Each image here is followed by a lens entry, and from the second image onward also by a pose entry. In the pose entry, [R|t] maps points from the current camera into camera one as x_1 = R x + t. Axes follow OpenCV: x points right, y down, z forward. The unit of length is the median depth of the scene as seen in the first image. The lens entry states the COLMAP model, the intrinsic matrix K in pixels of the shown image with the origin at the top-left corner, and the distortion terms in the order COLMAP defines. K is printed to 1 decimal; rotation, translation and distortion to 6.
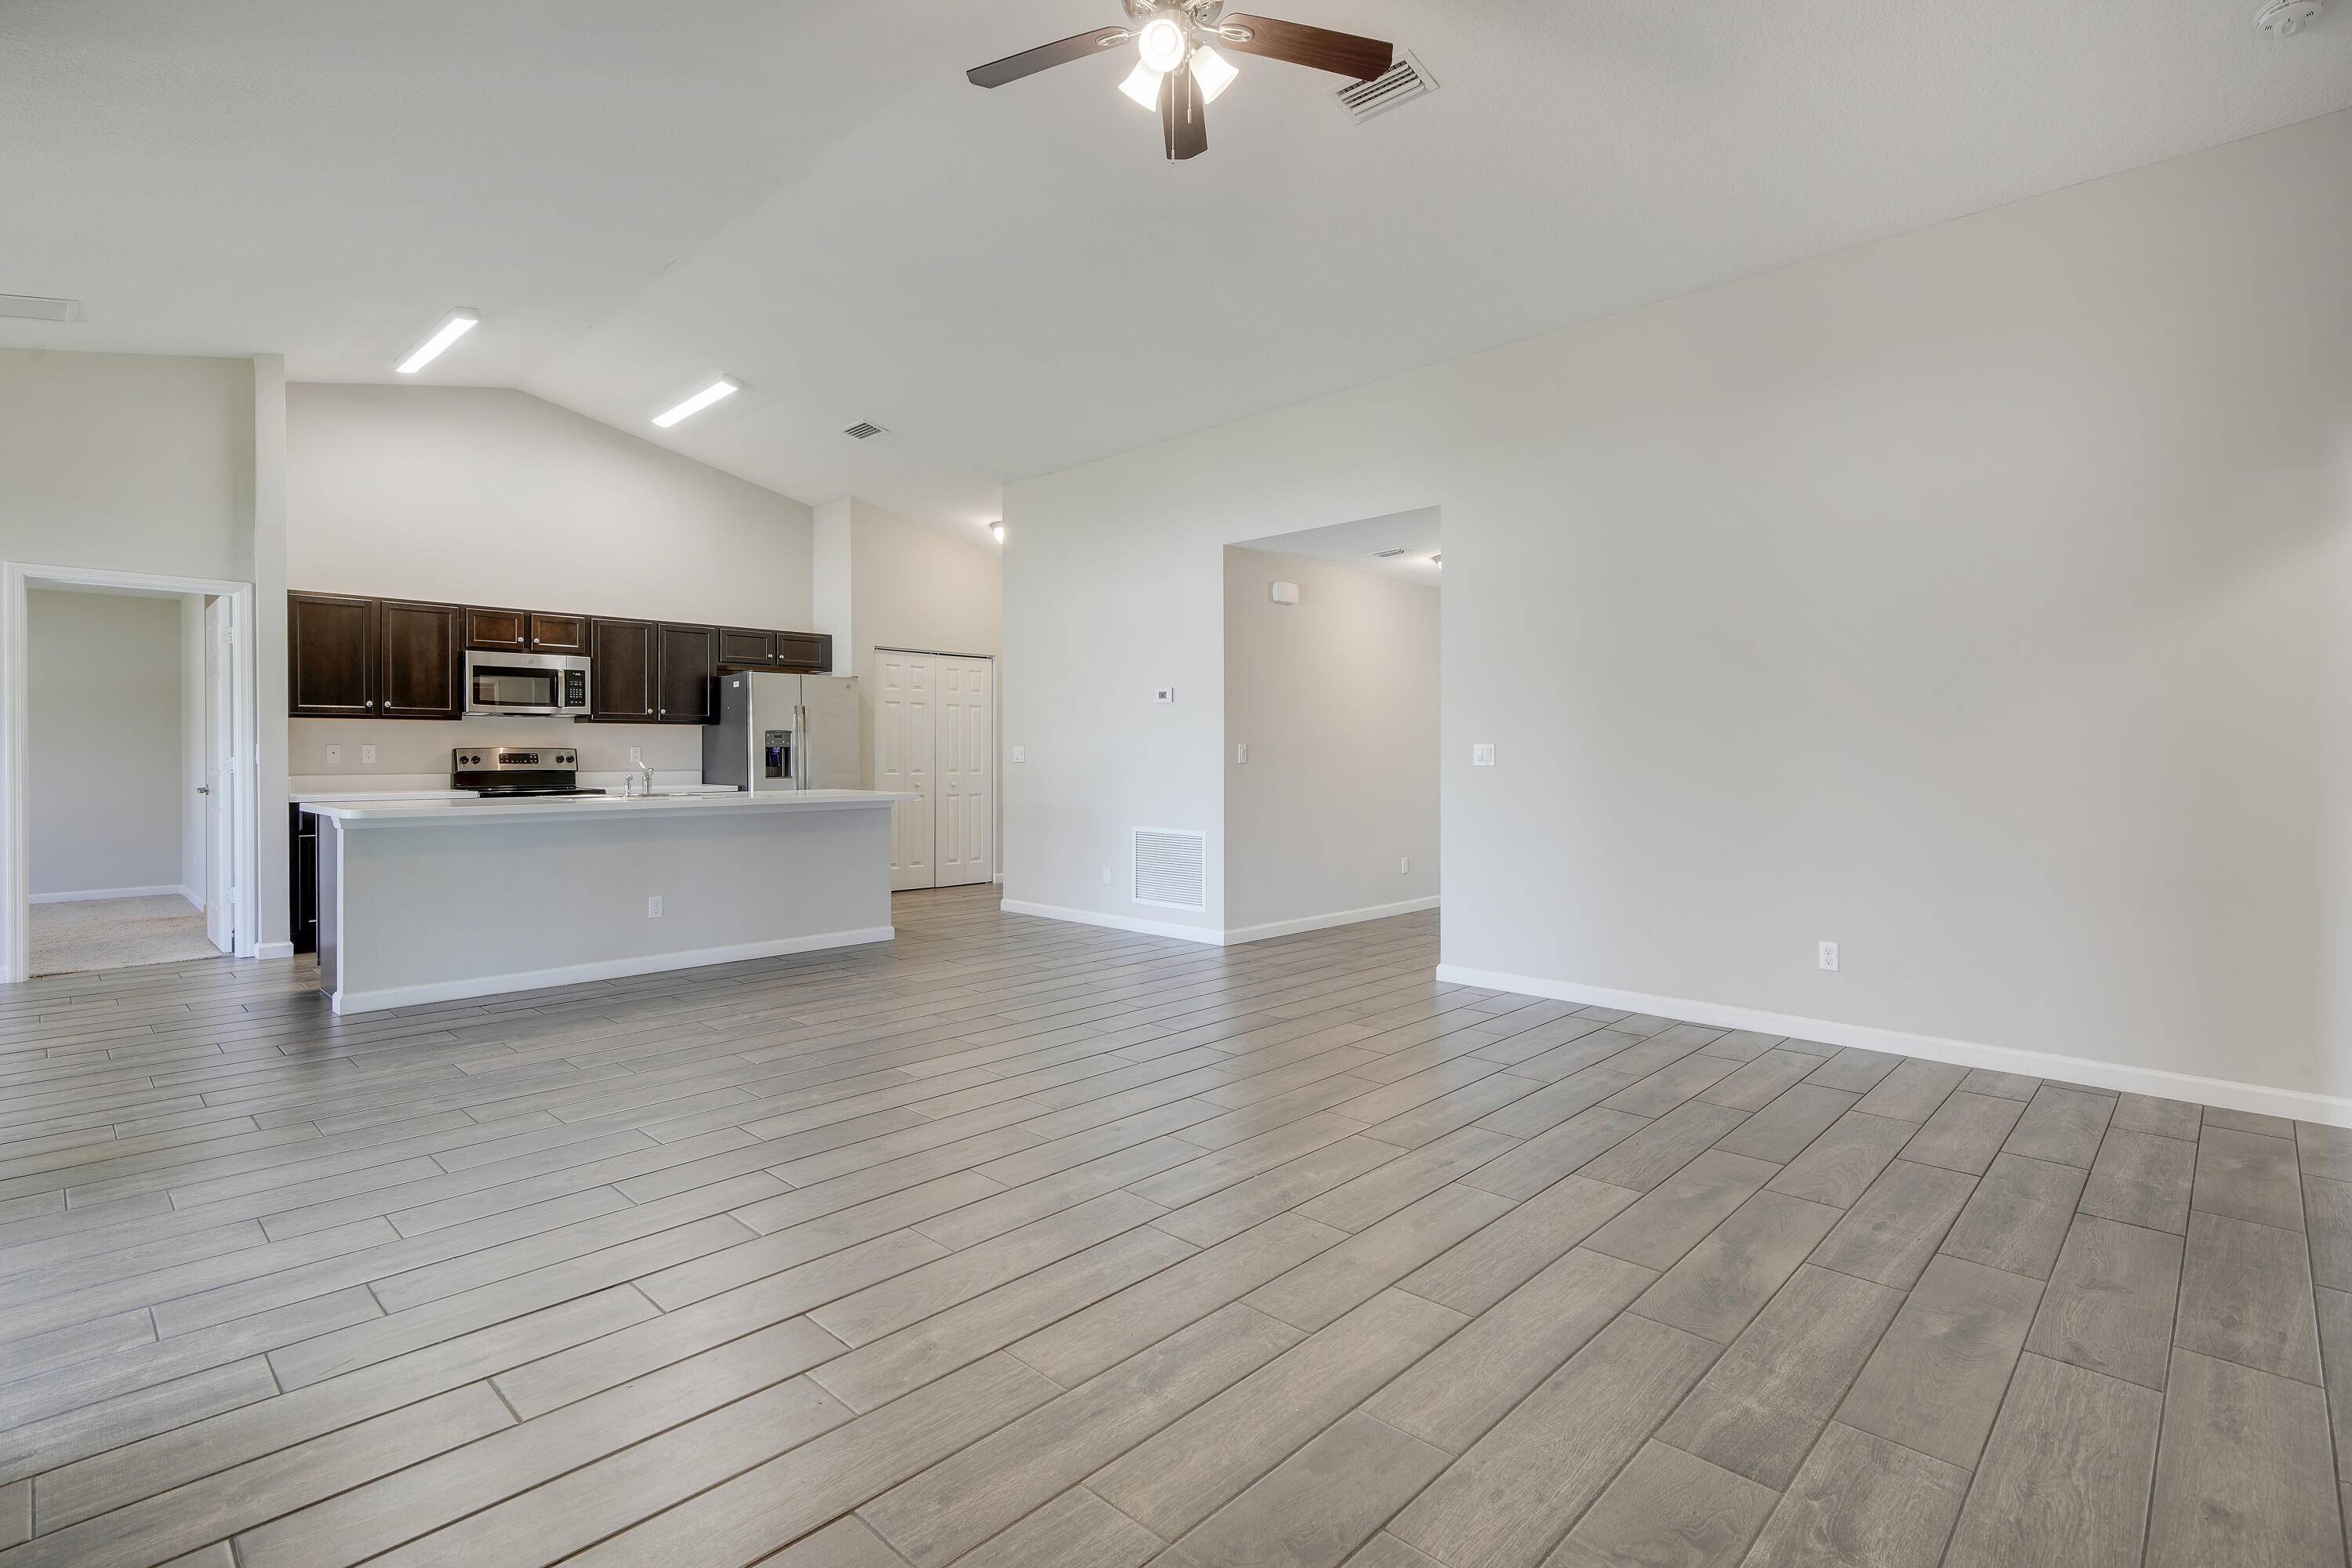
lens RADIAL K [[1128.7, 0, 1179.7], [0, 1128.7, 759.2], [0, 0, 1]] dist [0.001196, 0.006445]
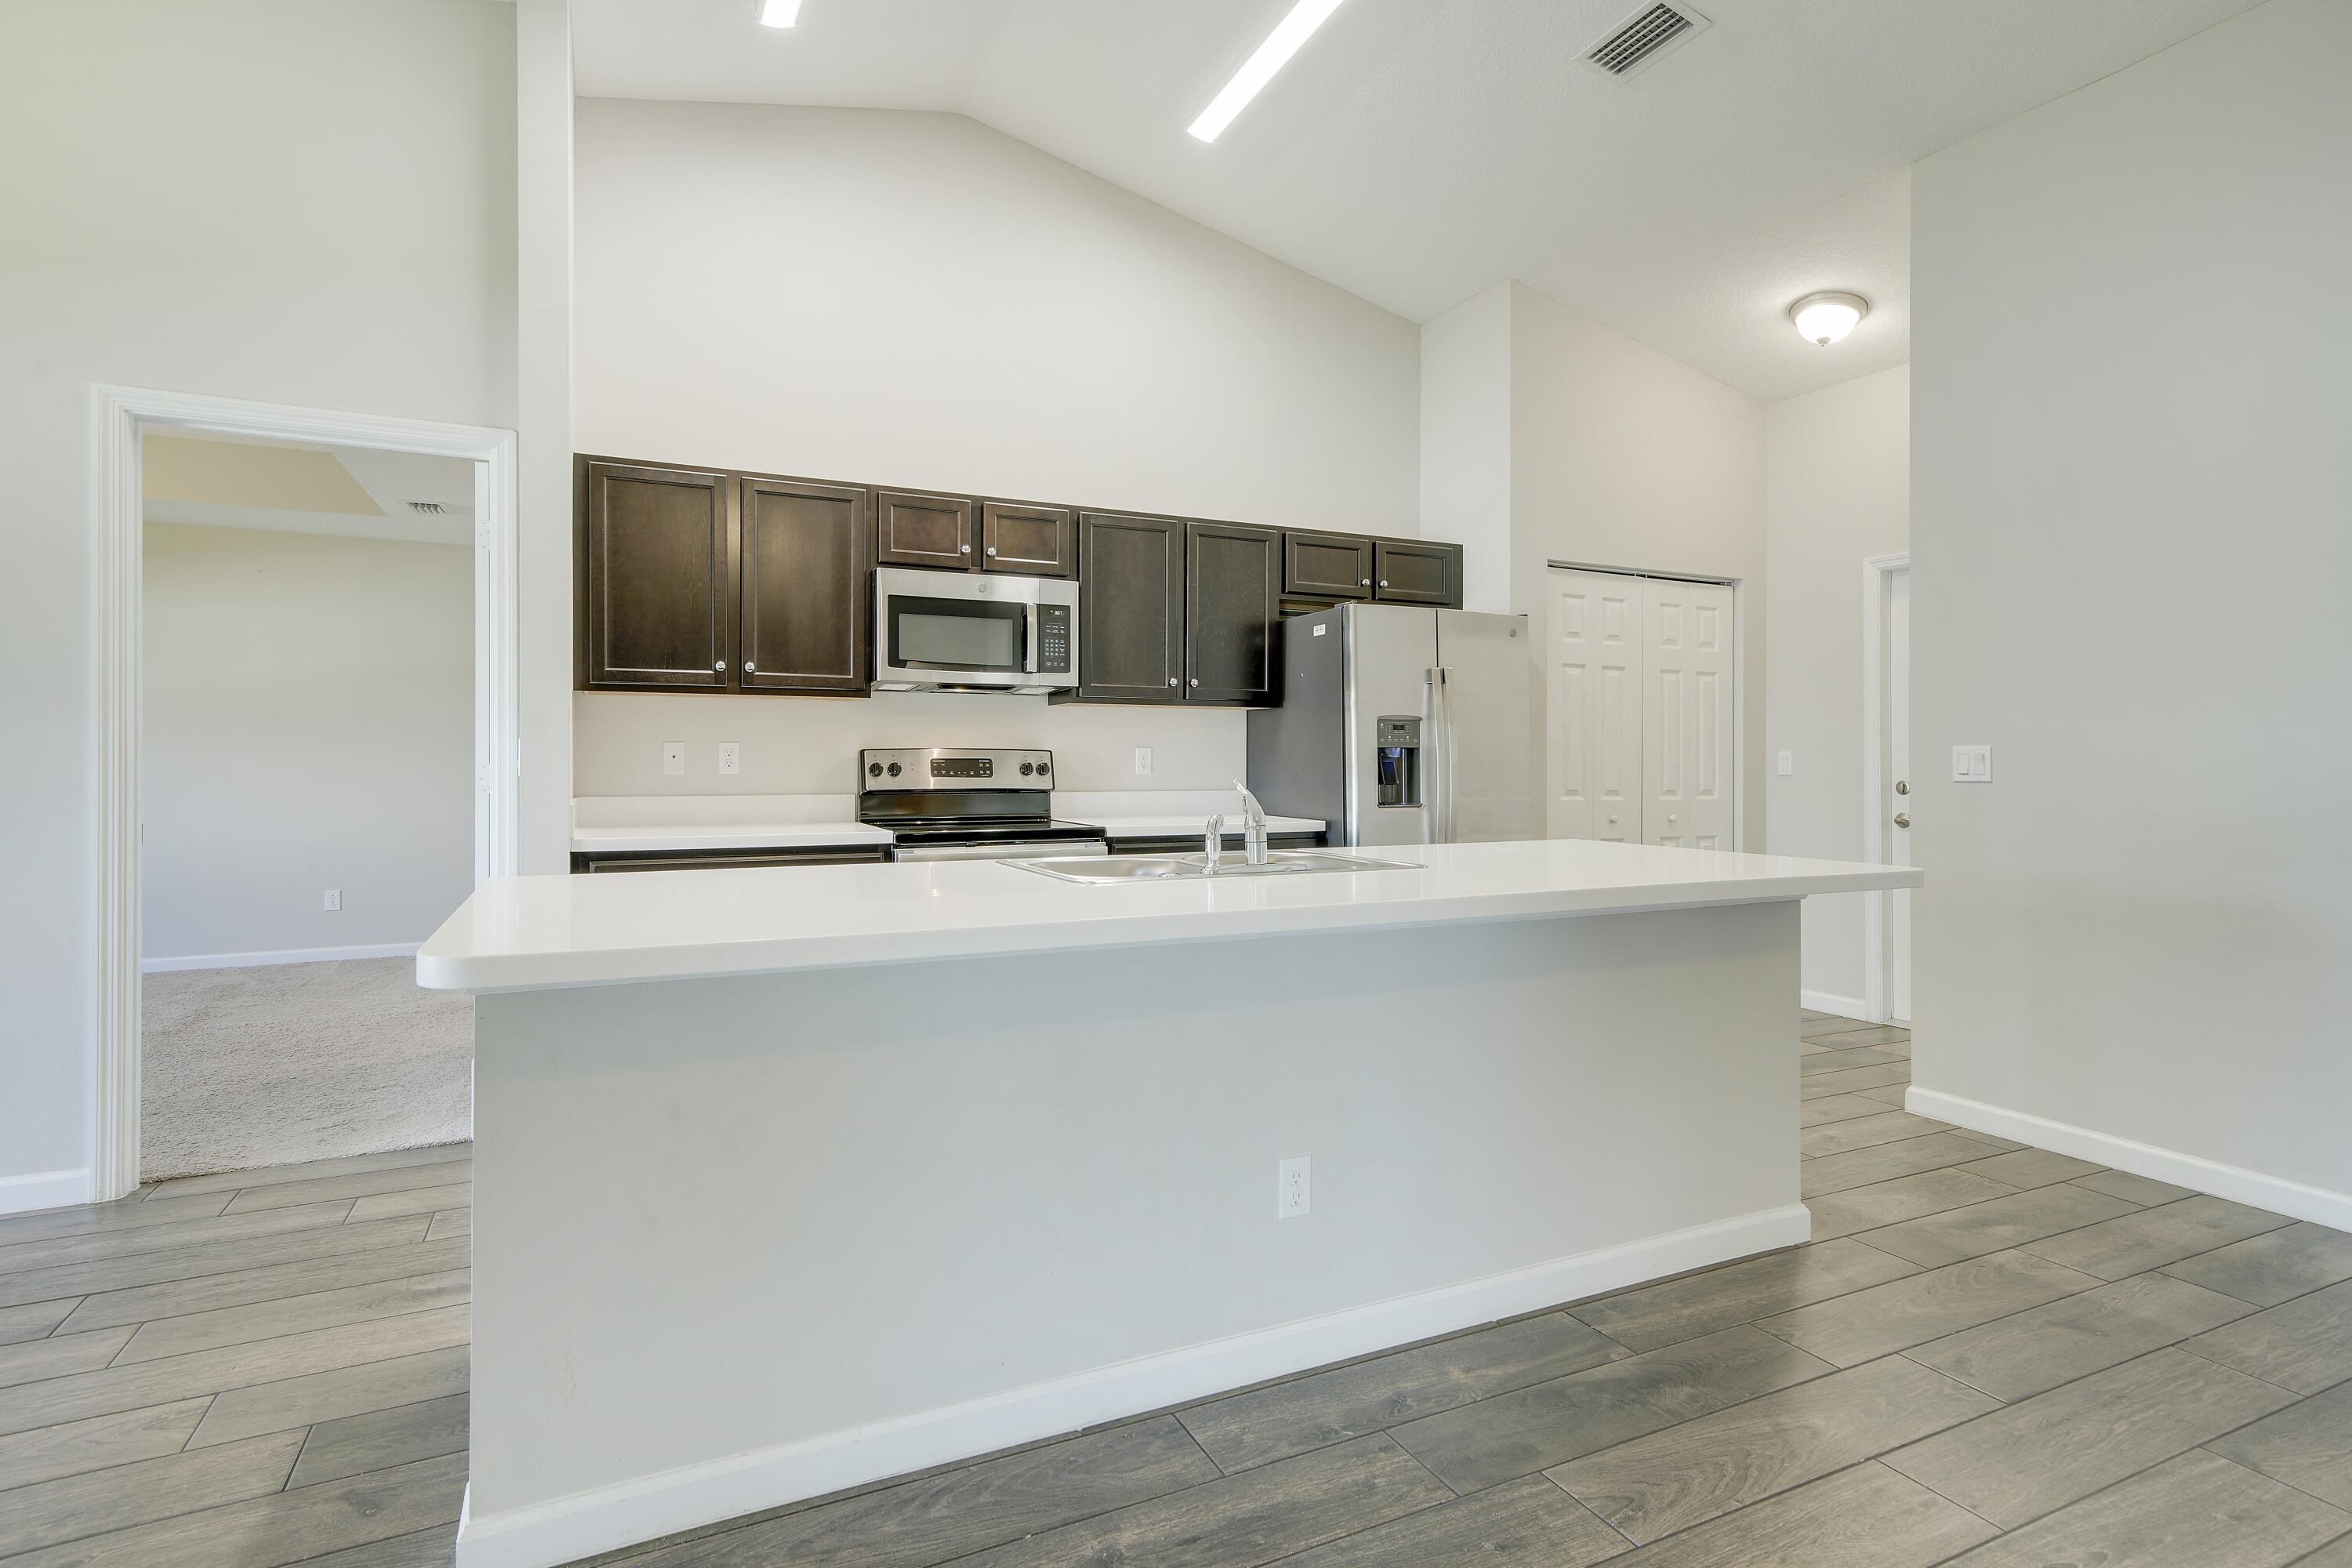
lens RADIAL K [[1174.7, 0, 1173.7], [0, 1174.7, 756.2], [0, 0, 1]] dist [0.008704, 0.004558]
pose [[0.938909, 0.002157, -0.344159, -0.297116], [-0.005384, 0.999950, -0.008423, -0.002054], [0.344124, 0.009761, 0.938874, 0.508070]]
